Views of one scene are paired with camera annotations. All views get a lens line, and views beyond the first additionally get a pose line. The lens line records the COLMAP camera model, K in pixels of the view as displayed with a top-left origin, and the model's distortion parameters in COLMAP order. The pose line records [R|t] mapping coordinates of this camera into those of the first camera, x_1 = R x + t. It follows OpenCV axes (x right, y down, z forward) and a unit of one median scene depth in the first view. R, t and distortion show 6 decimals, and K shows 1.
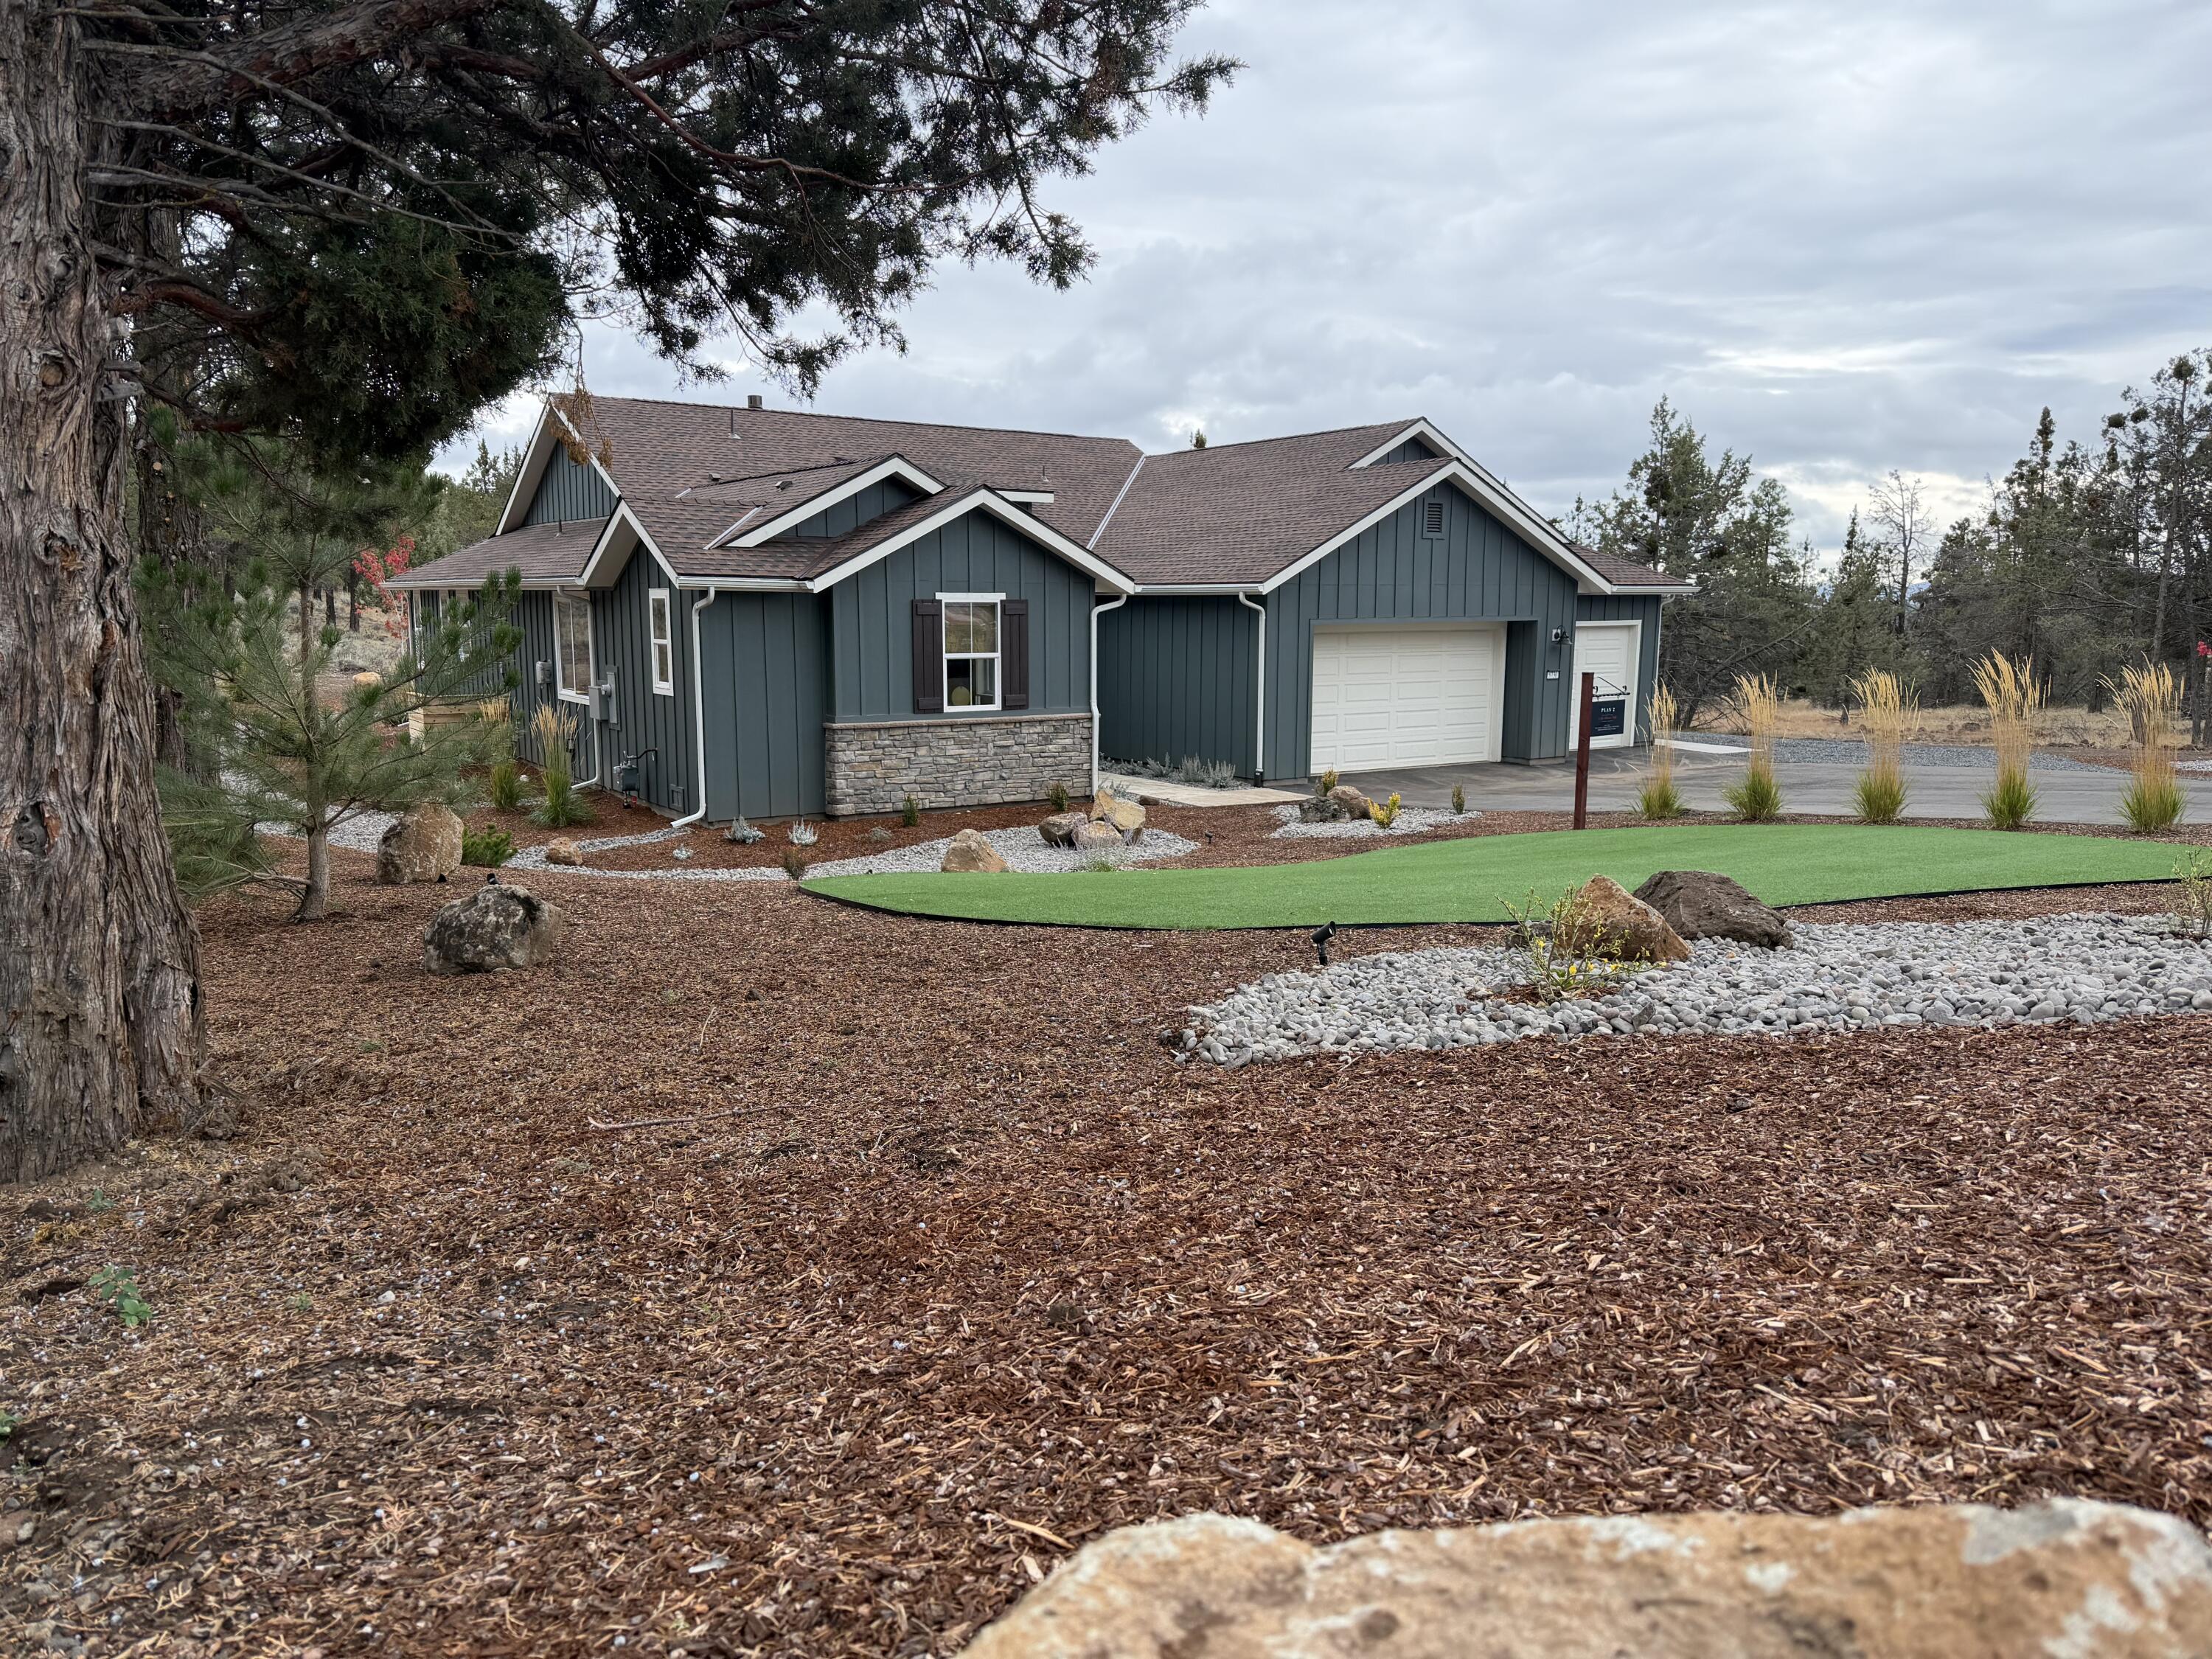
lens RADIAL K [[1556.6, 0, 1106.1], [0, 1556.6, 830.0], [0, 0, 1]] dist [-0.000611, -0.003443]
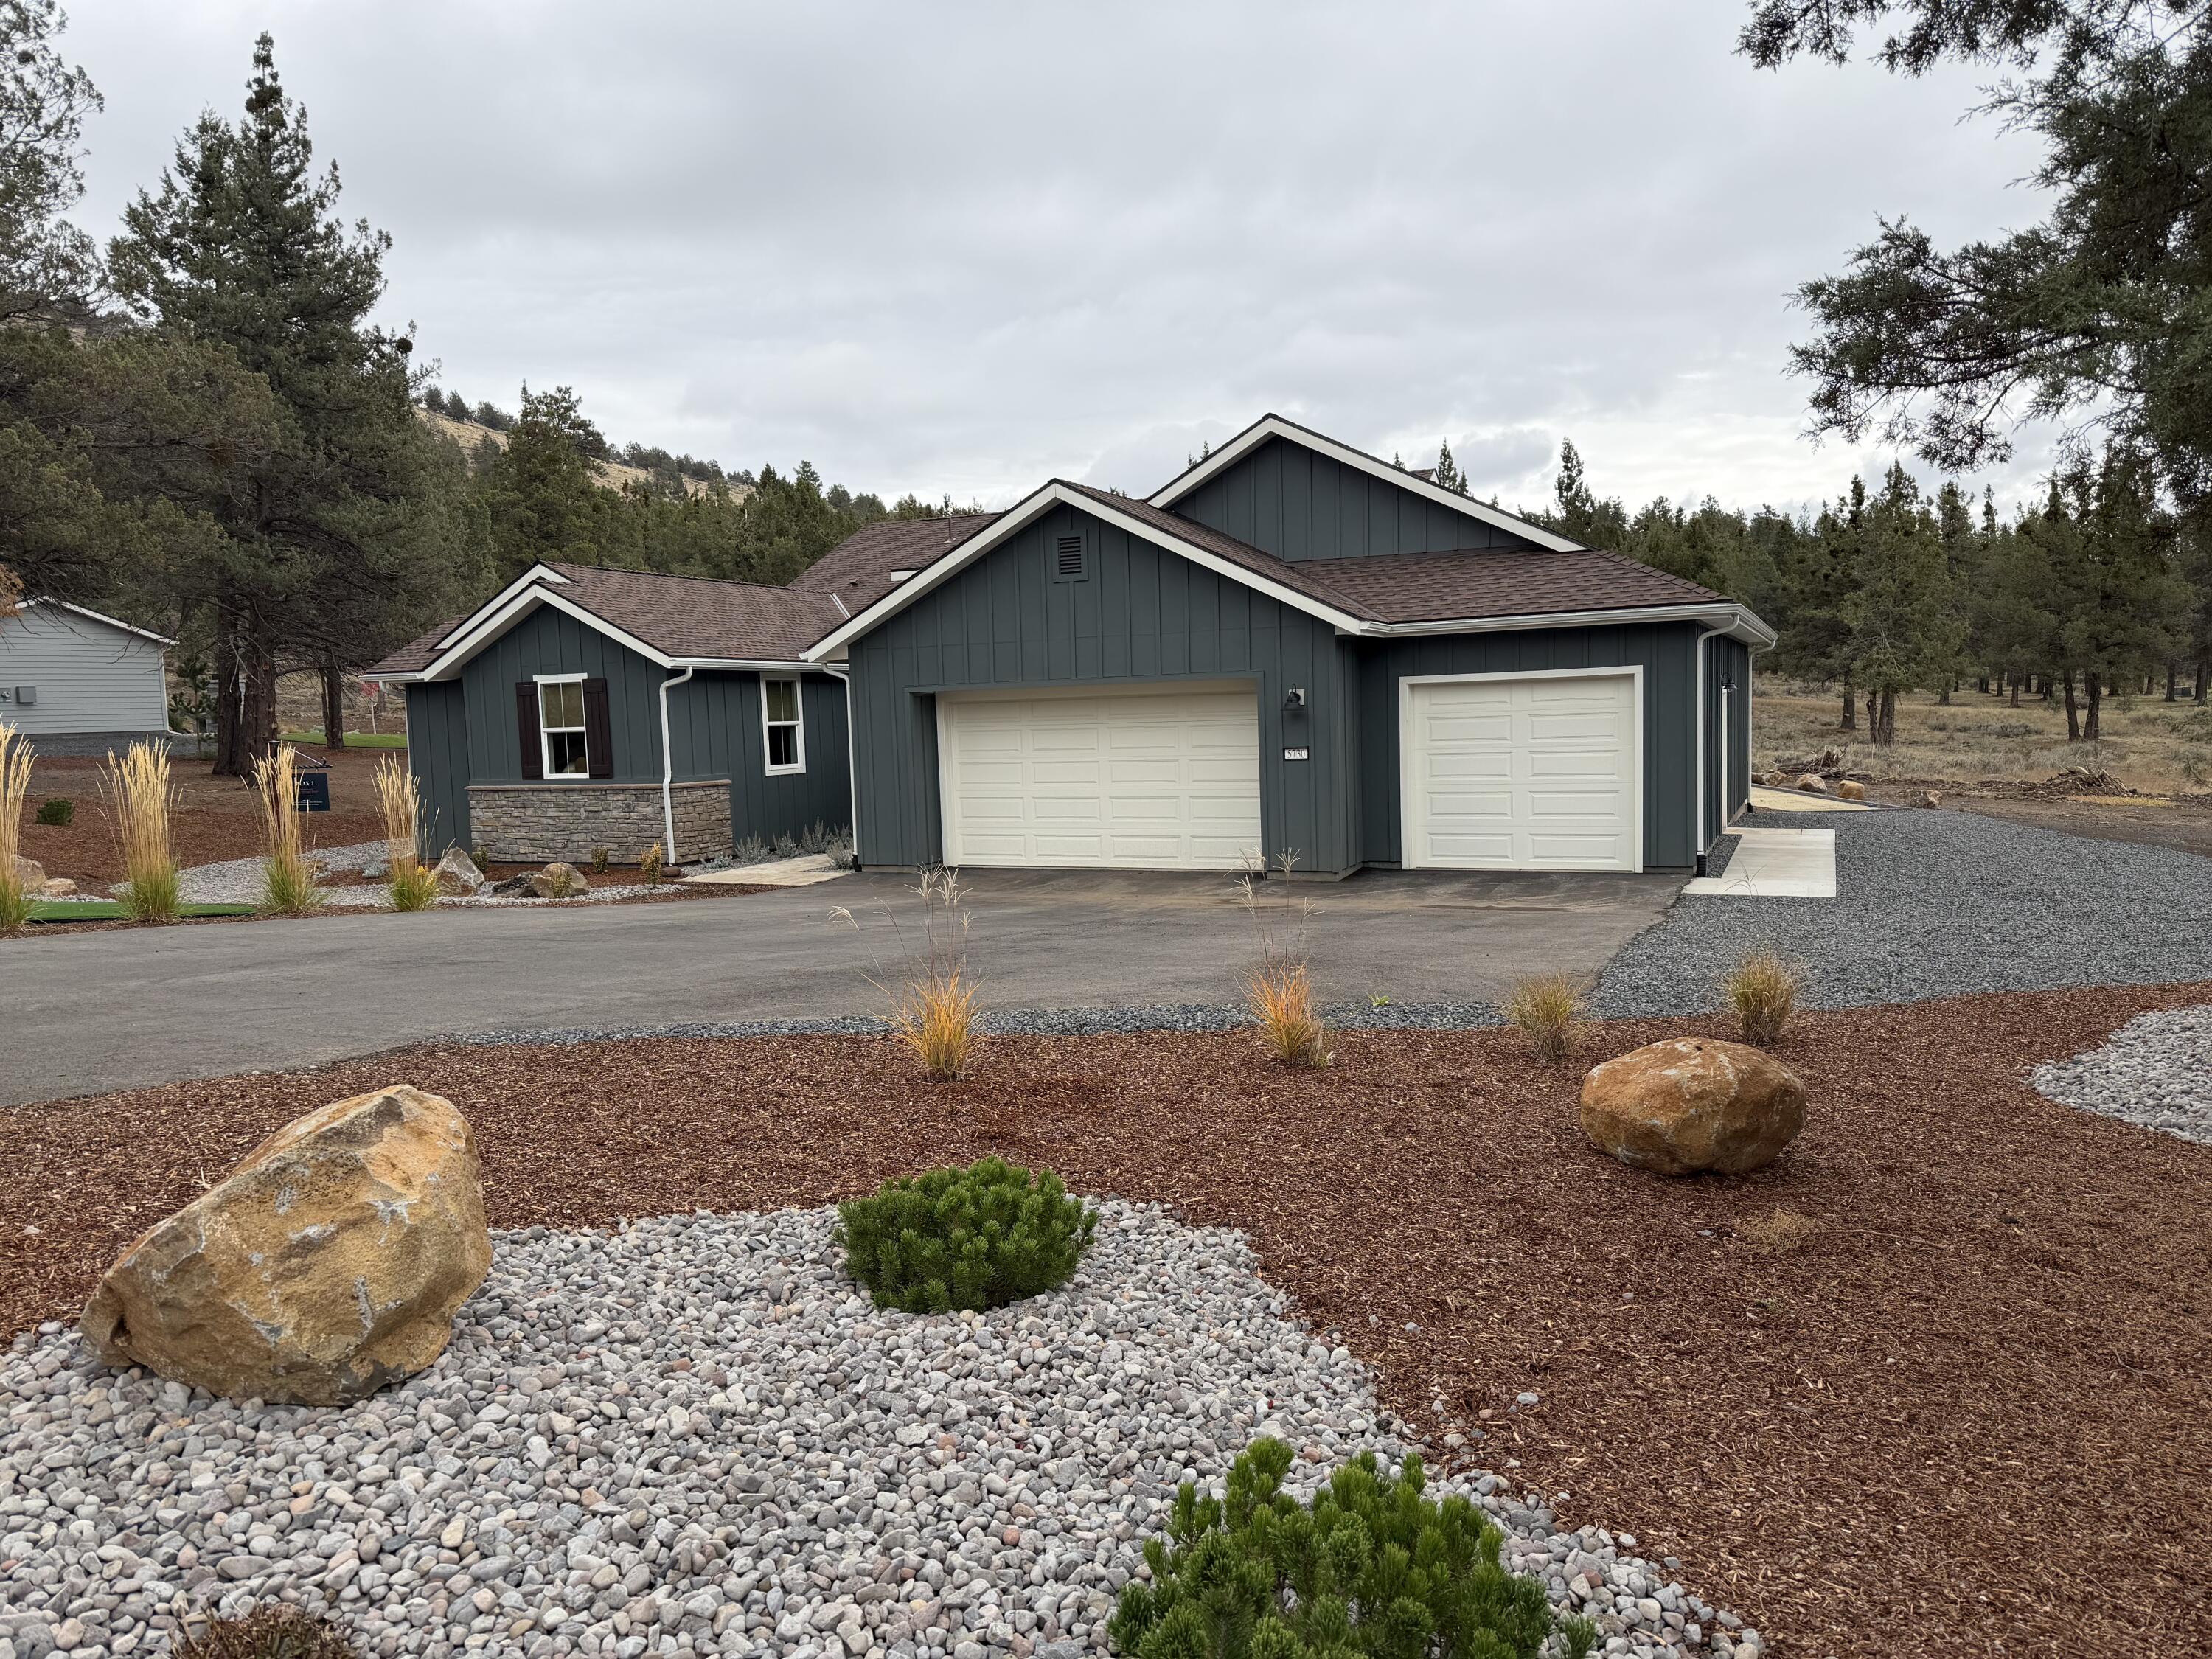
lens RADIAL K [[1556.6, 0, 1106.1], [0, 1556.6, 831.0], [0, 0, 1]] dist [-0.000611, -0.003443]
pose [[0.540355, 0.064132, -0.838990, 1.065865], [-0.082208, 0.996345, 0.023214, -0.096123], [0.837412, 0.056428, 0.543652, 0.711441]]
